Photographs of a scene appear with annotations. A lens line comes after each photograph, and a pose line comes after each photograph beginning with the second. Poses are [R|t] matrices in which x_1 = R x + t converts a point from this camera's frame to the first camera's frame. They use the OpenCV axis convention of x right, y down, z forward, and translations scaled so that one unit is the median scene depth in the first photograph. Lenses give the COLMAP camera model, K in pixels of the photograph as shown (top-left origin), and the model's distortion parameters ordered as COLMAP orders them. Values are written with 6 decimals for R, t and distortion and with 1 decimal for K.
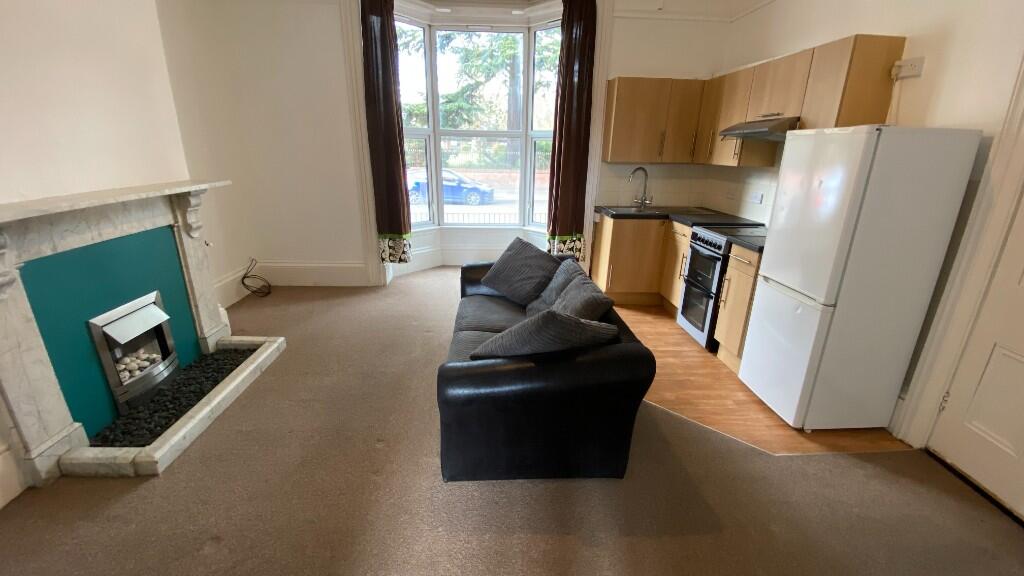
lens RADIAL K [[412.2, 0, 512.0], [0, 412.2, 288.0], [0, 0, 1]] dist [0.028673, -0.025986]
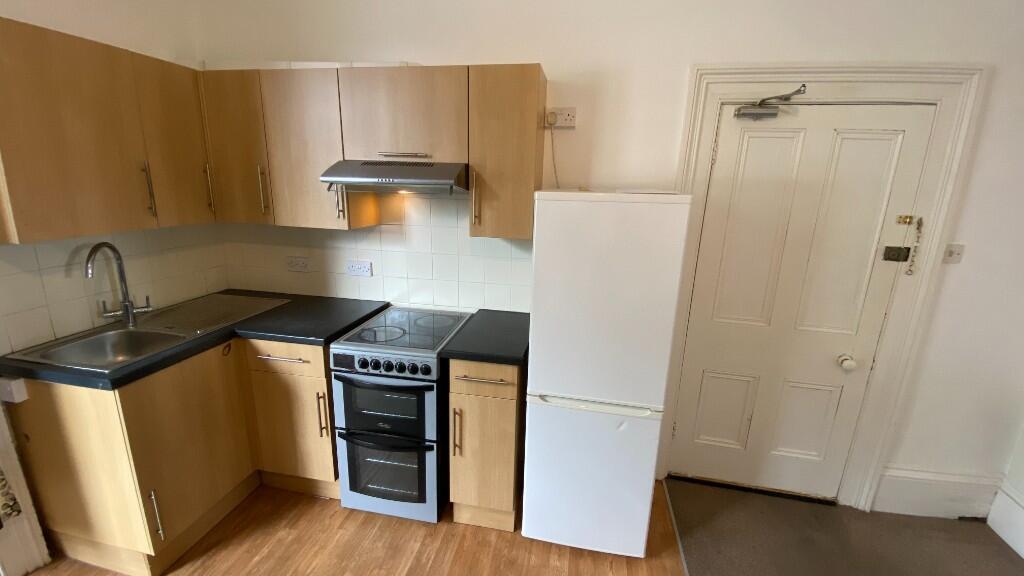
lens RADIAL K [[412.2, 0, 512.0], [0, 412.2, 288.0], [0, 0, 1]] dist [0.028673, -0.025986]
pose [[0.238443, -0.247503, 0.939088, 0.001223], [0.285096, 0.942213, 0.175938, -0.295434], [-0.928367, 0.225779, 0.295226, 0.722341]]
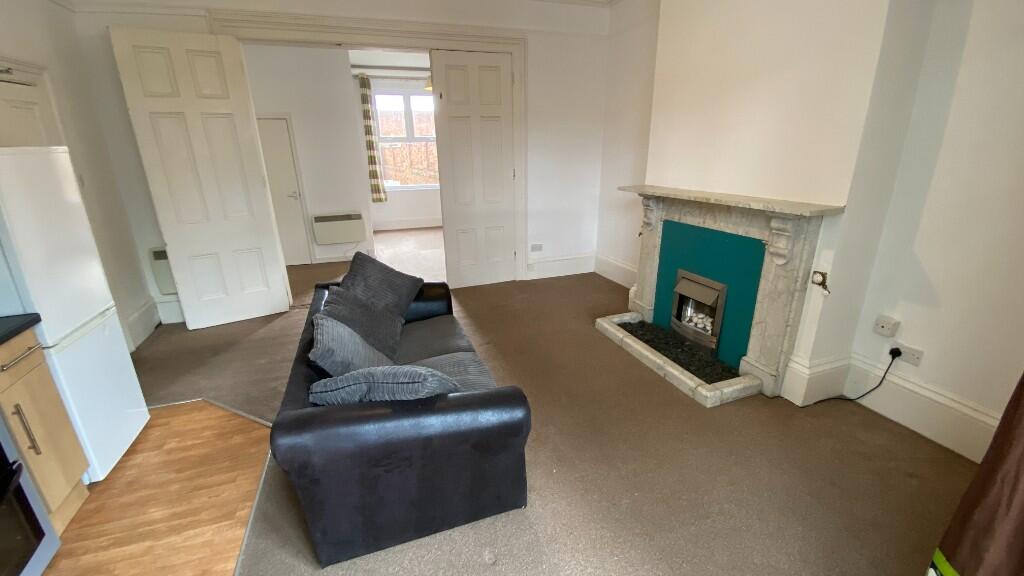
lens RADIAL K [[412.2, 0, 512.0], [0, 412.2, 288.0], [0, 0, 1]] dist [0.028673, -0.025986]
pose [[-0.958073, 0.087509, -0.272833, 0.026708], [-0.093459, 0.804694, 0.586287, -0.544768], [0.270853, 0.587204, -0.762778, 1.544241]]
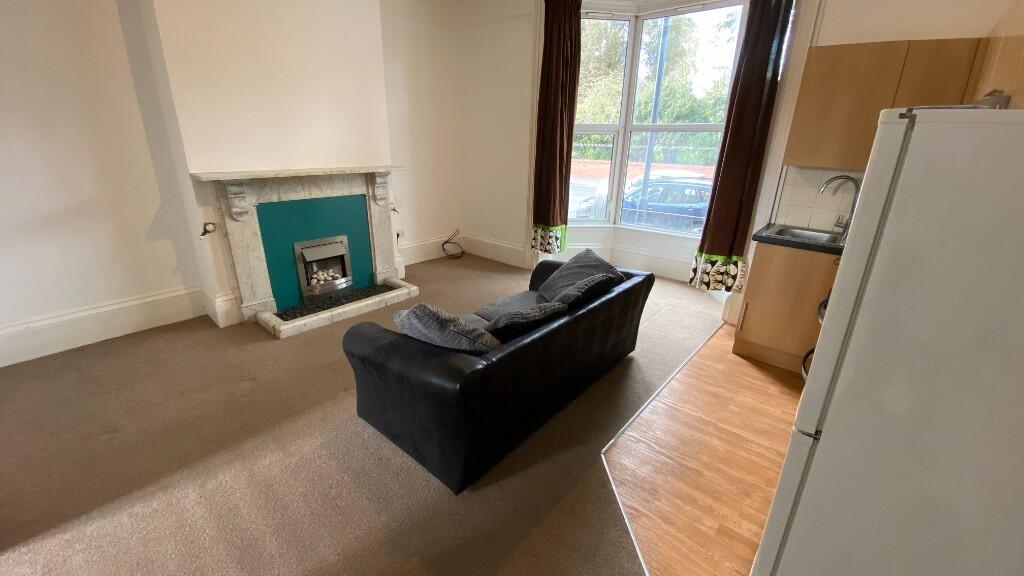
lens RADIAL K [[412.2, 0, 512.0], [0, 412.2, 288.0], [0, 0, 1]] dist [0.028673, -0.025986]
pose [[0.723449, 0.232469, -0.650062, 0.587242], [-0.227203, 0.969321, 0.093786, -0.079762], [0.651921, 0.079846, 0.754072, 0.225633]]
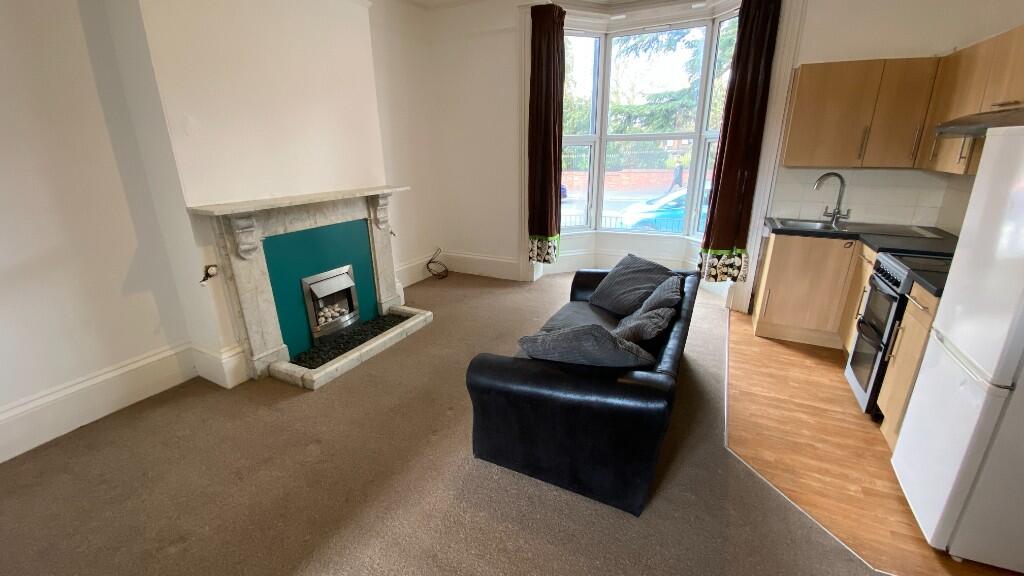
lens RADIAL K [[412.2, 0, 512.0], [0, 412.2, 288.0], [0, 0, 1]] dist [0.028673, -0.025986]
pose [[0.870142, 0.127301, -0.476076, 0.269457], [-0.129193, 0.991198, 0.028911, -0.023512], [0.475565, 0.036349, 0.878929, 0.026870]]
